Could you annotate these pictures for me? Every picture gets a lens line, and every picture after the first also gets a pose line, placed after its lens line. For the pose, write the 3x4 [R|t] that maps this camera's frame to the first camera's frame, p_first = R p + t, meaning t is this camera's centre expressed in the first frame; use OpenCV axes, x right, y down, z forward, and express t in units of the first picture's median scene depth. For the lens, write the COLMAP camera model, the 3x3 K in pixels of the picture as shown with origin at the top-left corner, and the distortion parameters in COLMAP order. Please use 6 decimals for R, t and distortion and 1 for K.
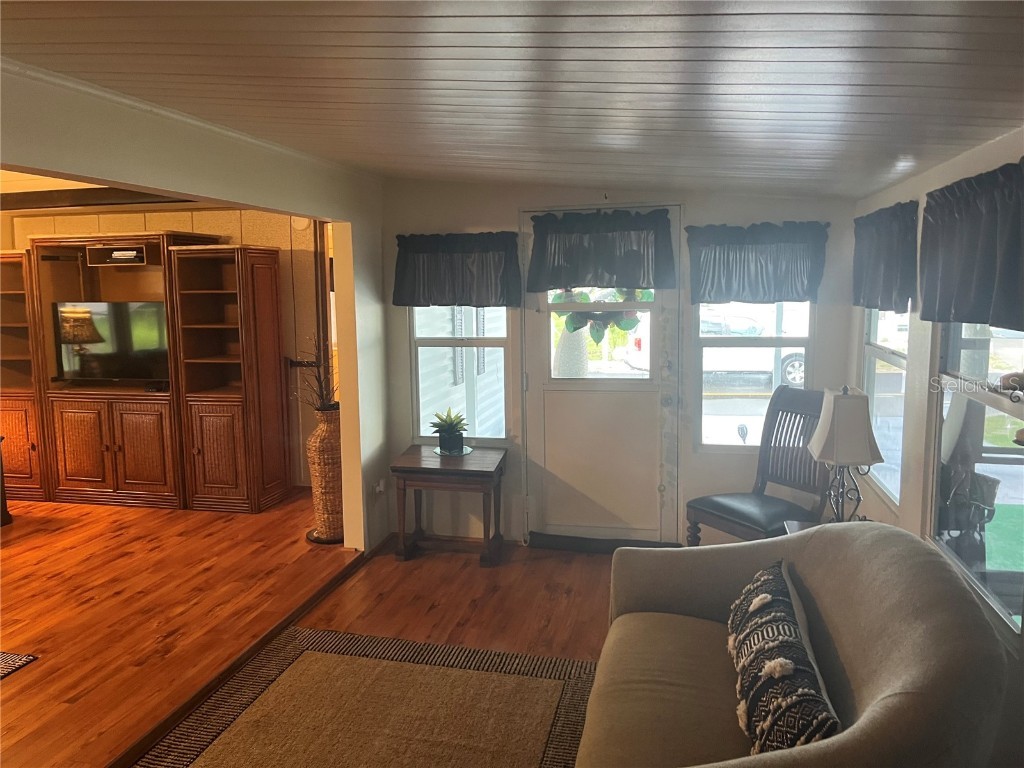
lens RADIAL K [[772.3, 0, 503.1], [0, 772.3, 378.5], [0, 0, 1]] dist [0.115089, -0.158275]
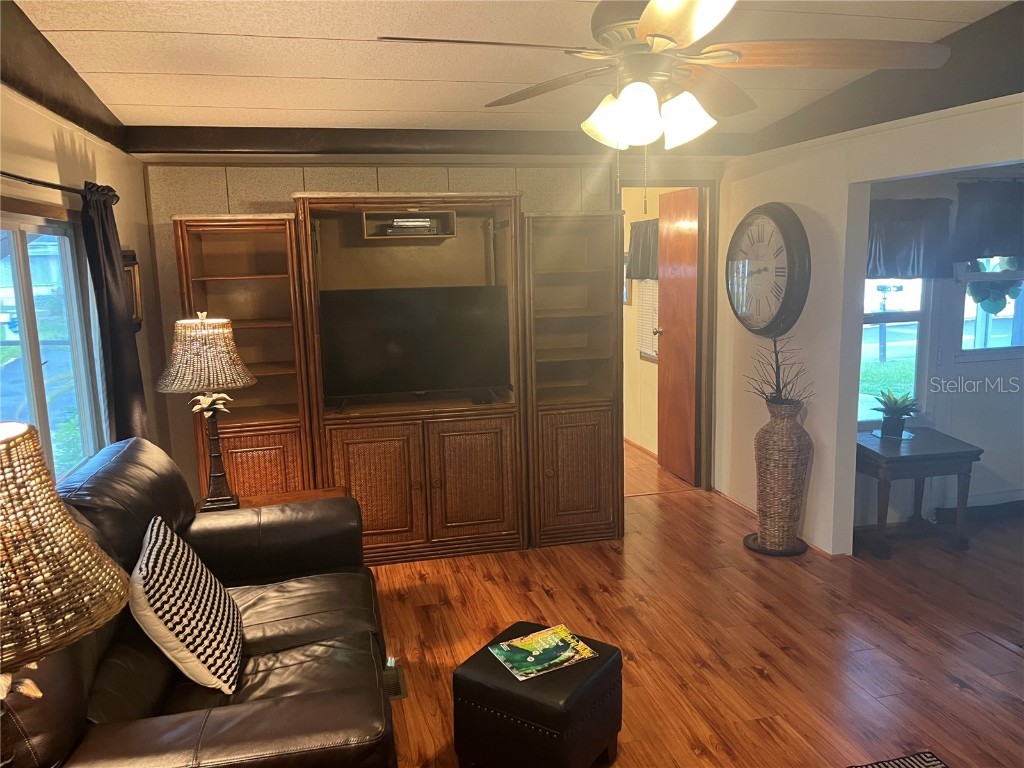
lens RADIAL K [[776.7, 0, 509.9], [0, 776.7, 395.8], [0, 0, 1]] dist [0.060384, -0.071091]
pose [[0.893286, -0.085925, 0.441200, -0.923640], [0.066347, 0.996012, 0.059645, -0.042410], [-0.444566, -0.024008, 0.895424, 0.376769]]
